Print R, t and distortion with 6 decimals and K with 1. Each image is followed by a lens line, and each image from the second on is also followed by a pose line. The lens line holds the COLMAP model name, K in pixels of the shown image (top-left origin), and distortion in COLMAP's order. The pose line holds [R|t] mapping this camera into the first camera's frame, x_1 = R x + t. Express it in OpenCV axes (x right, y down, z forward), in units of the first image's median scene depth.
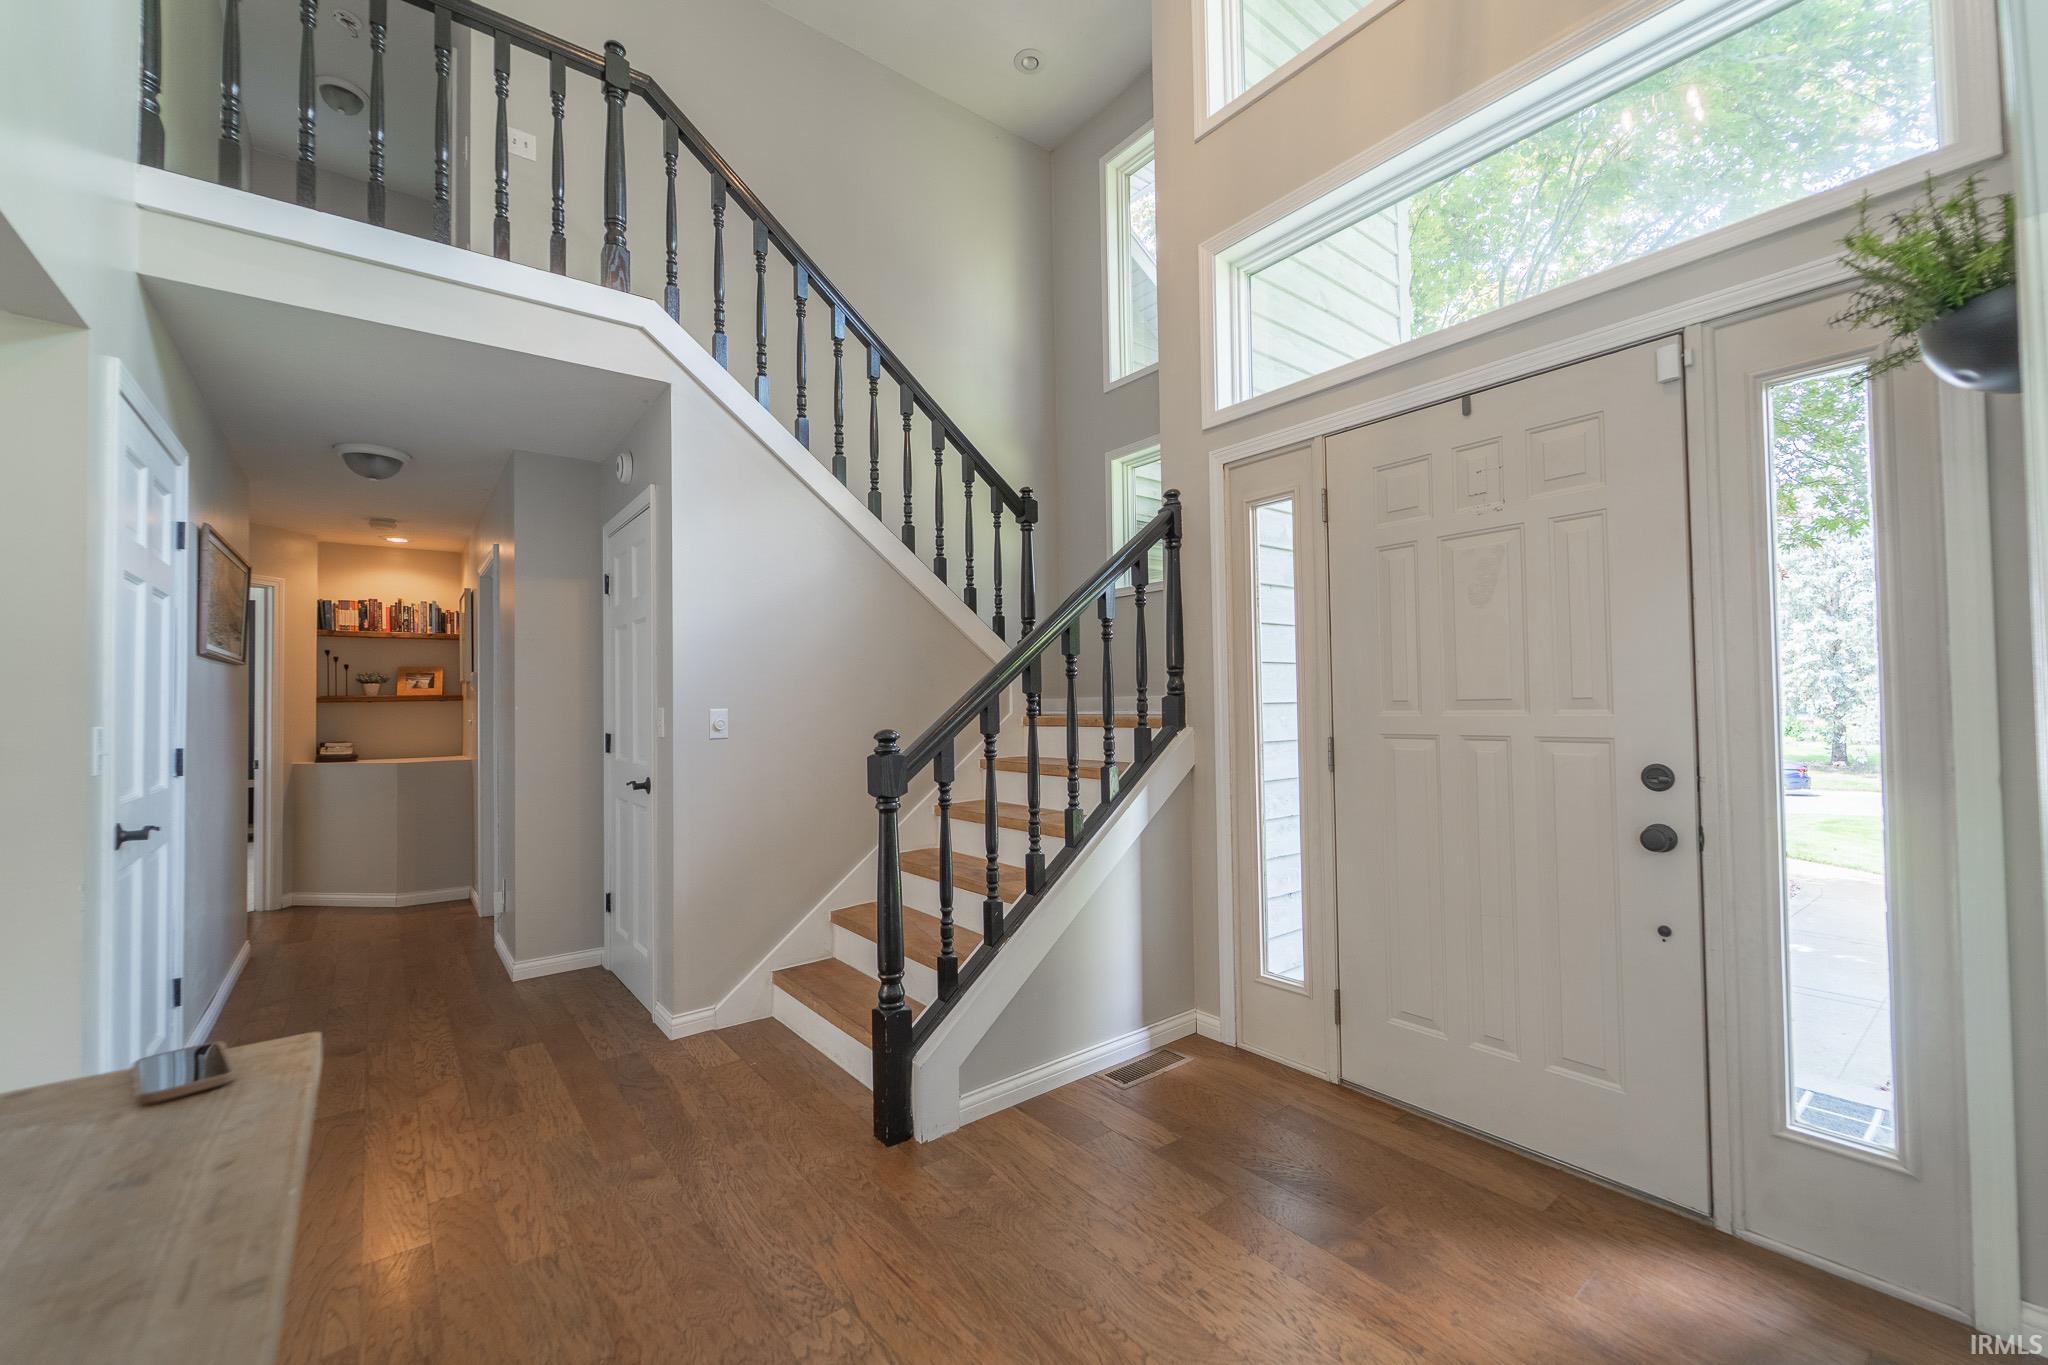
lens RADIAL K [[831.3, 0, 1026.4], [0, 831.3, 693.3], [0, 0, 1]] dist [-0.001385, -0.000280]
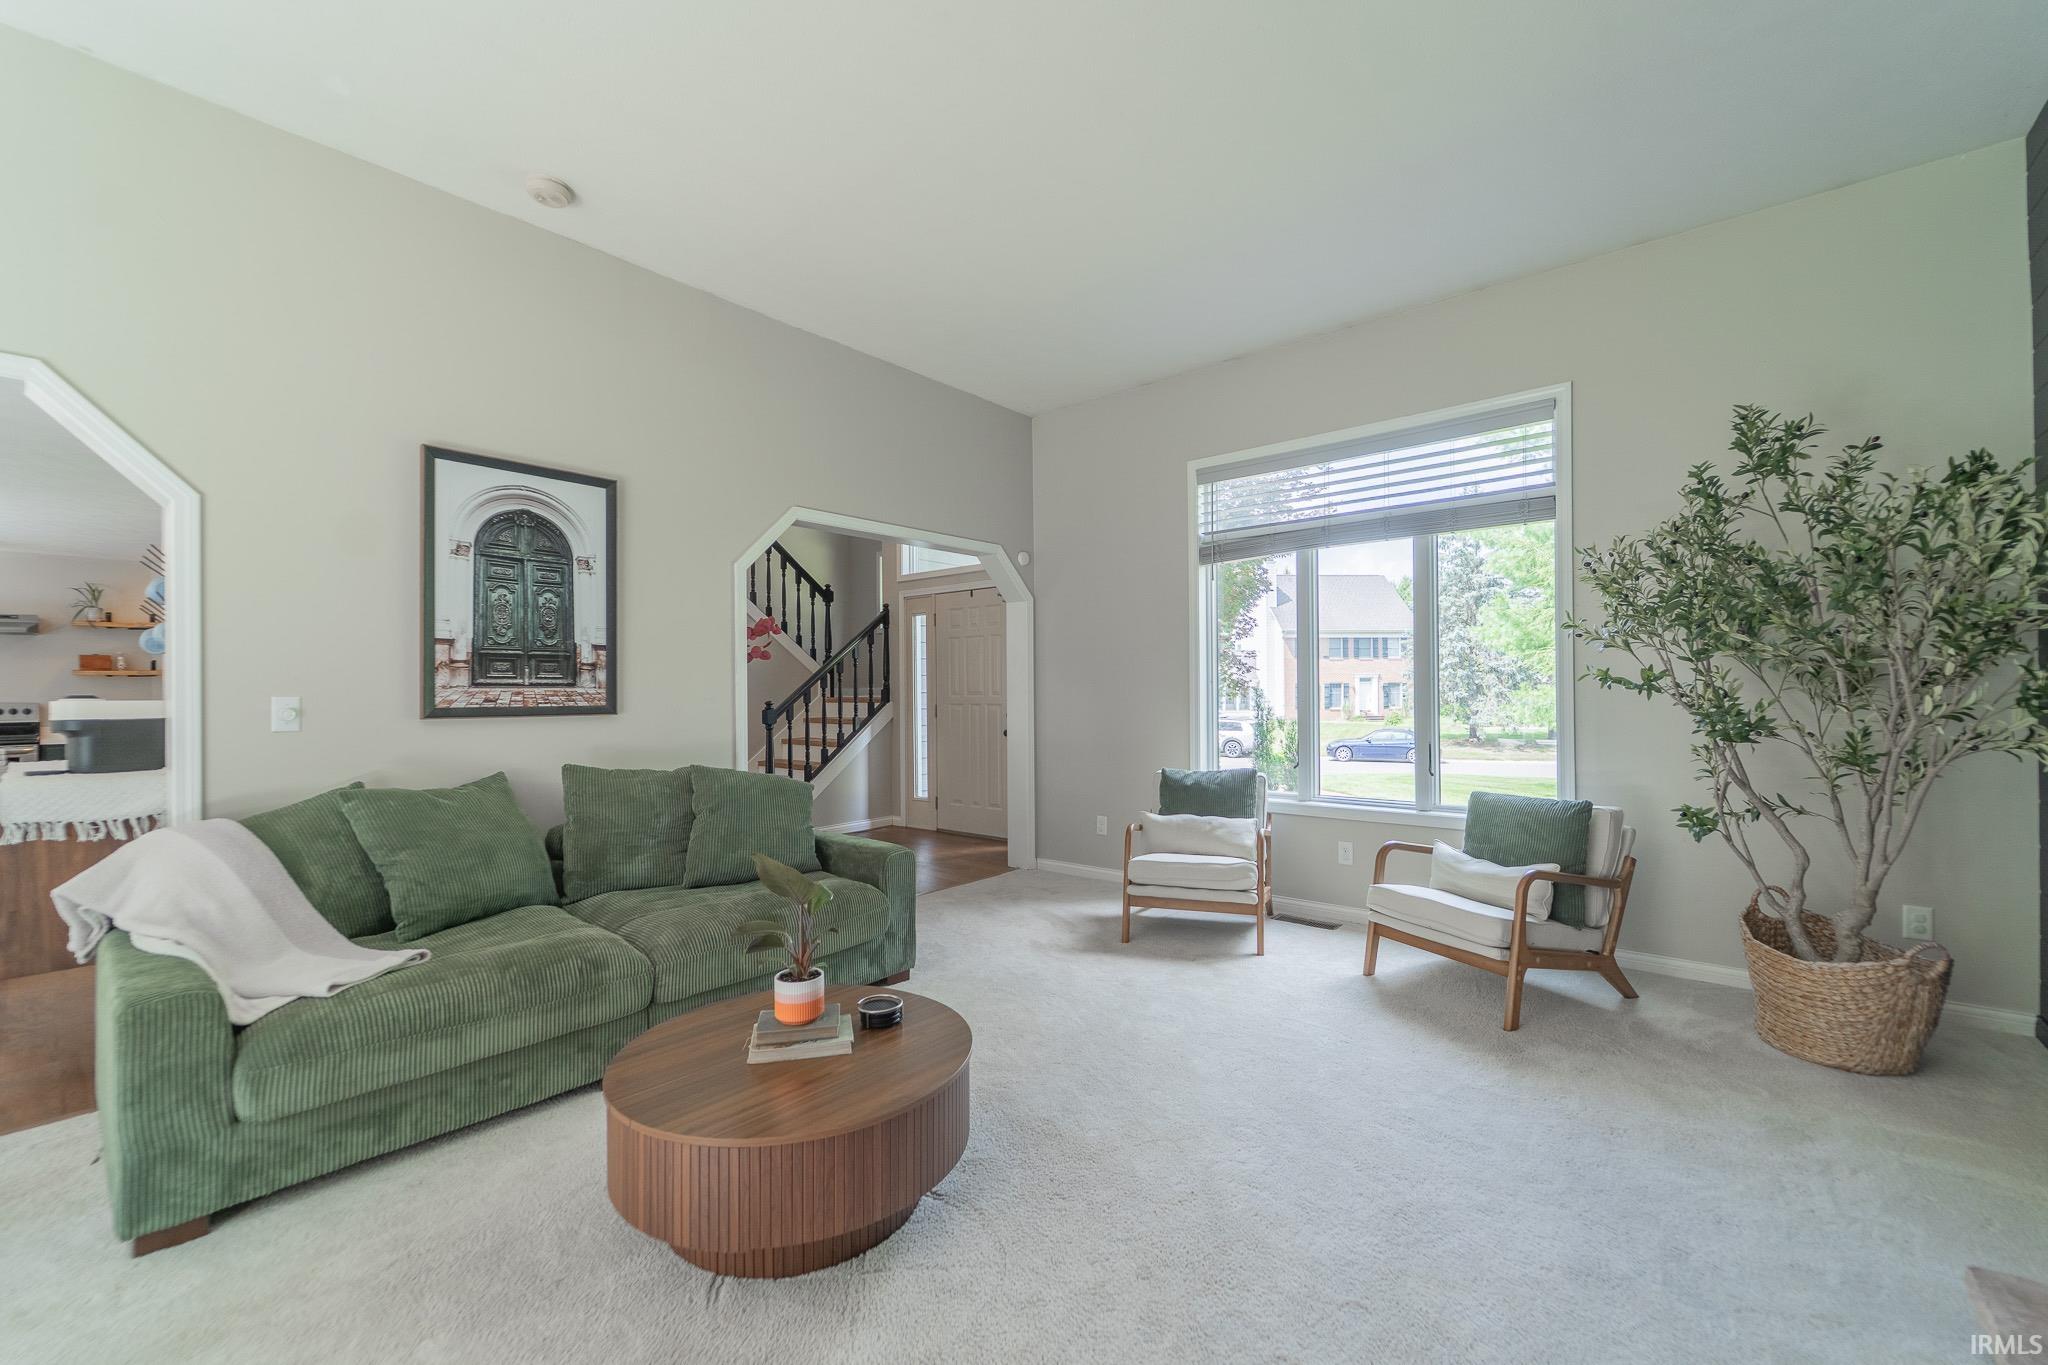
lens RADIAL K [[831.3, 0, 1015.0], [0, 831.3, 697.8], [0, 0, 1]] dist [-0.001385, -0.000280]
pose [[0.981842, 0.006716, 0.189580, 0.091779], [-0.010856, 0.999725, 0.020808, -0.027816], [-0.189388, -0.022488, 0.981645, -1.506135]]
